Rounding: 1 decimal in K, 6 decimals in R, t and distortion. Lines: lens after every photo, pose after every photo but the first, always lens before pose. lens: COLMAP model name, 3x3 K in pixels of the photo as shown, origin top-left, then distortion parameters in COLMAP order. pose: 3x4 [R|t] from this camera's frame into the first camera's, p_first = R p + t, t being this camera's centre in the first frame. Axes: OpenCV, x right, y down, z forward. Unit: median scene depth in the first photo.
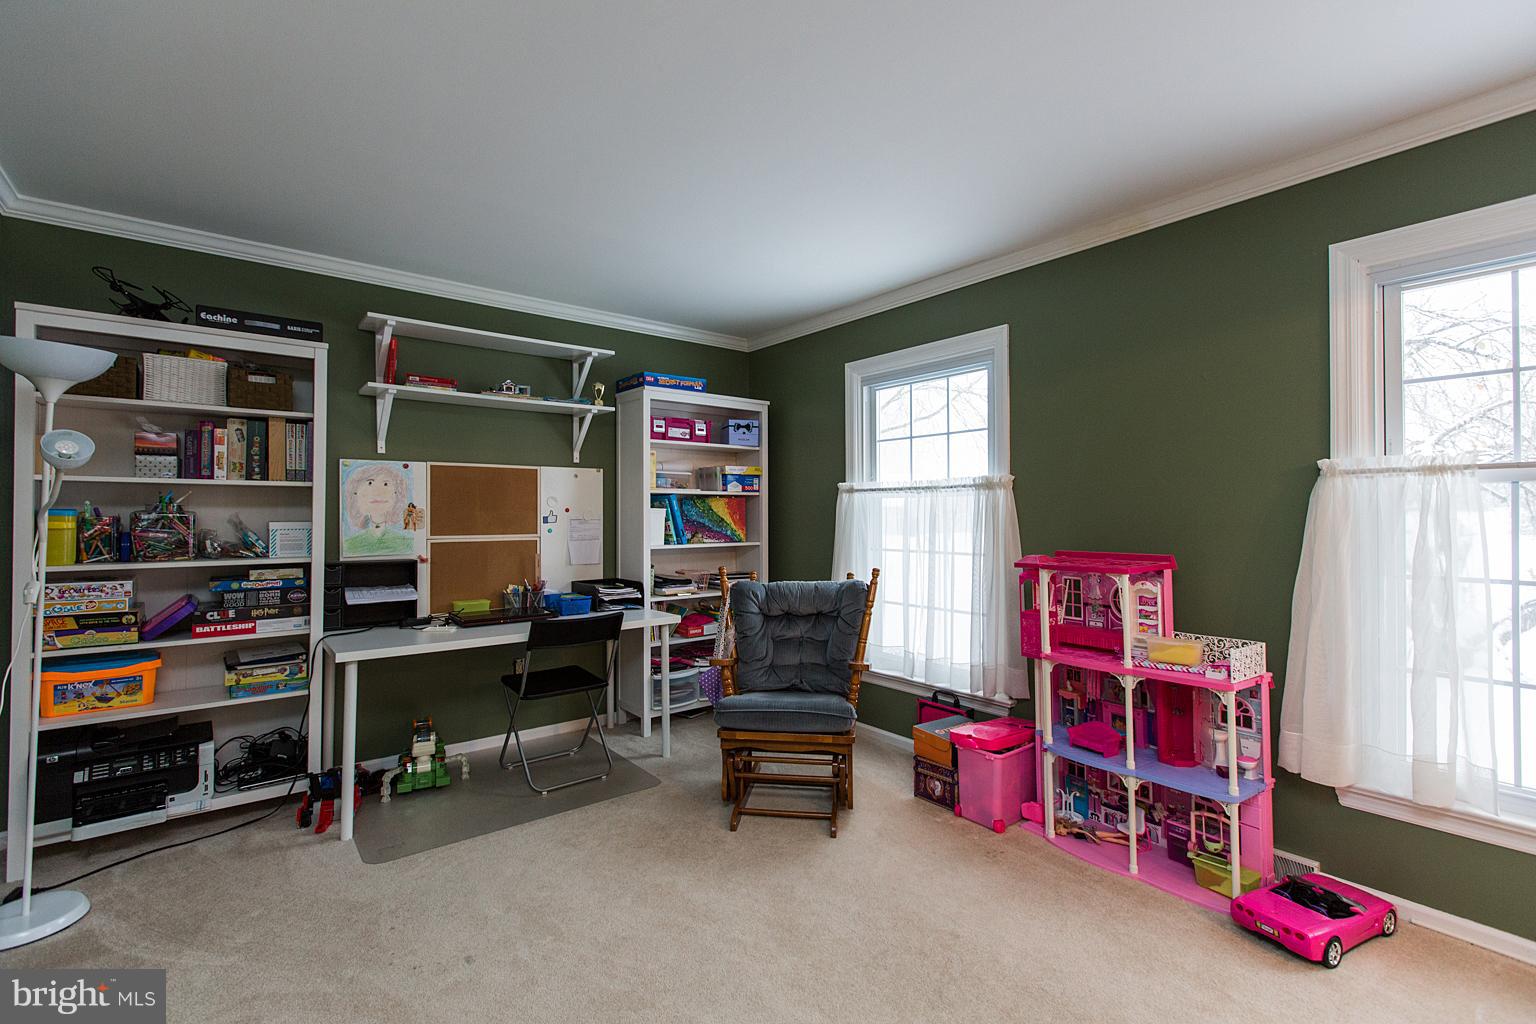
lens RADIAL K [[698.9, 0, 745.8], [0, 698.9, 498.0], [0, 0, 1]] dist [-0.001900, -0.000880]
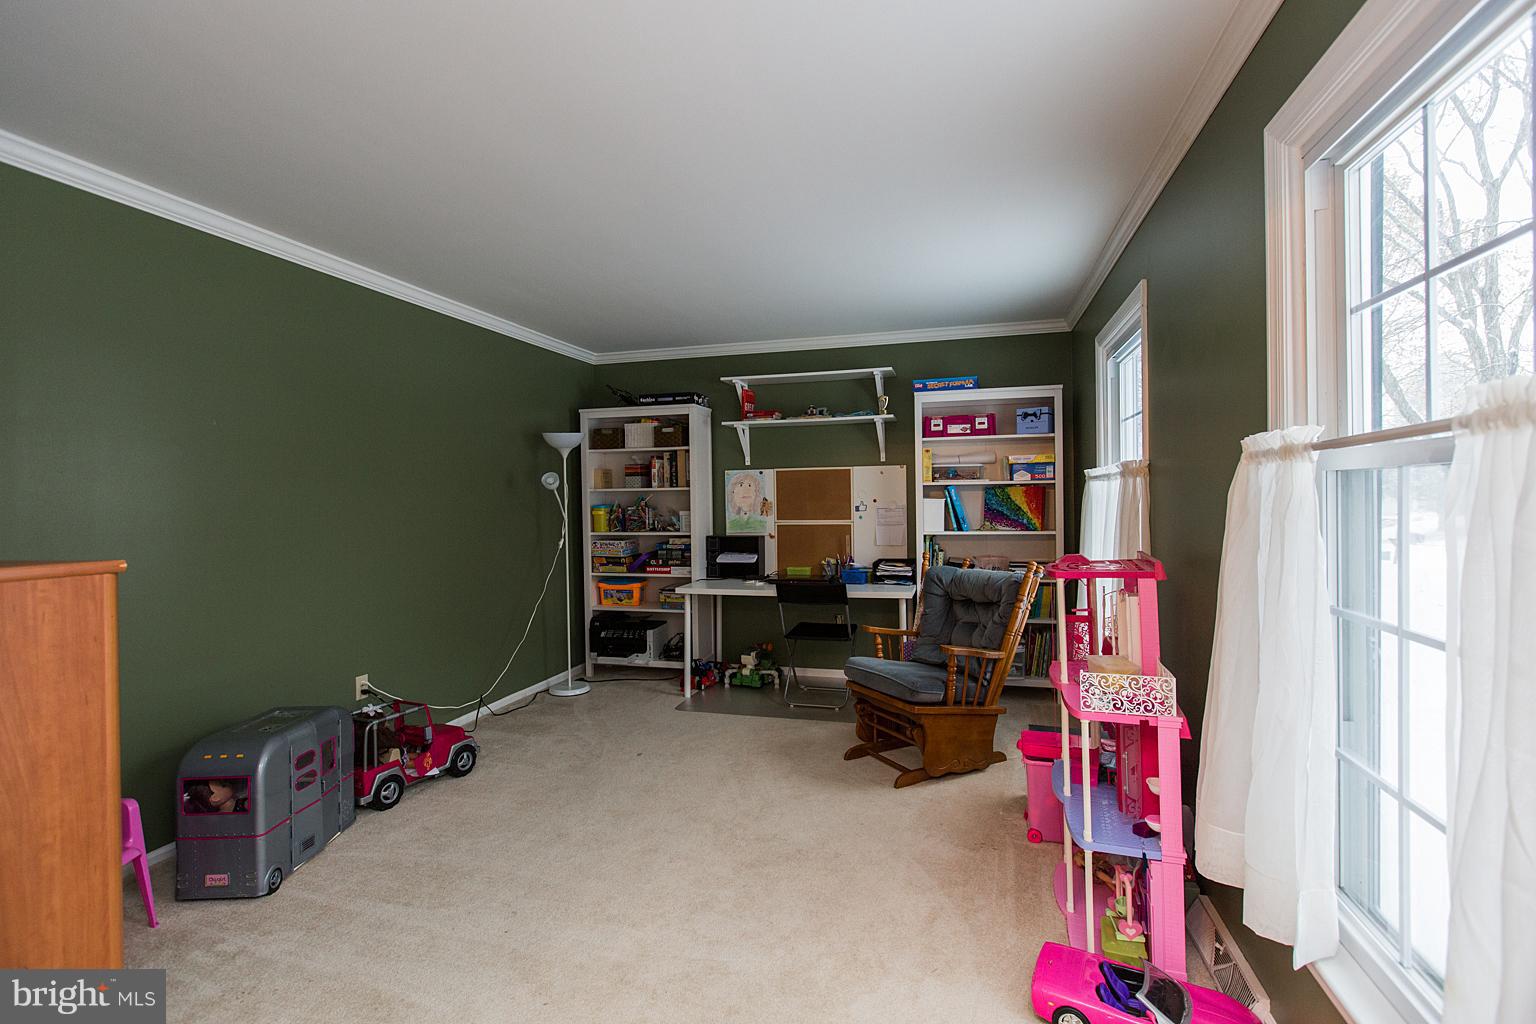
lens RADIAL K [[730.5, 0, 766.9], [0, 730.5, 499.8], [0, 0, 1]] dist [-0.000114, 0.001015]
pose [[0.575124, -0.005948, -0.818044, 0.798369], [0.033206, 0.999319, 0.016079, -0.013310], [0.817392, -0.036412, 0.574930, 0.118406]]
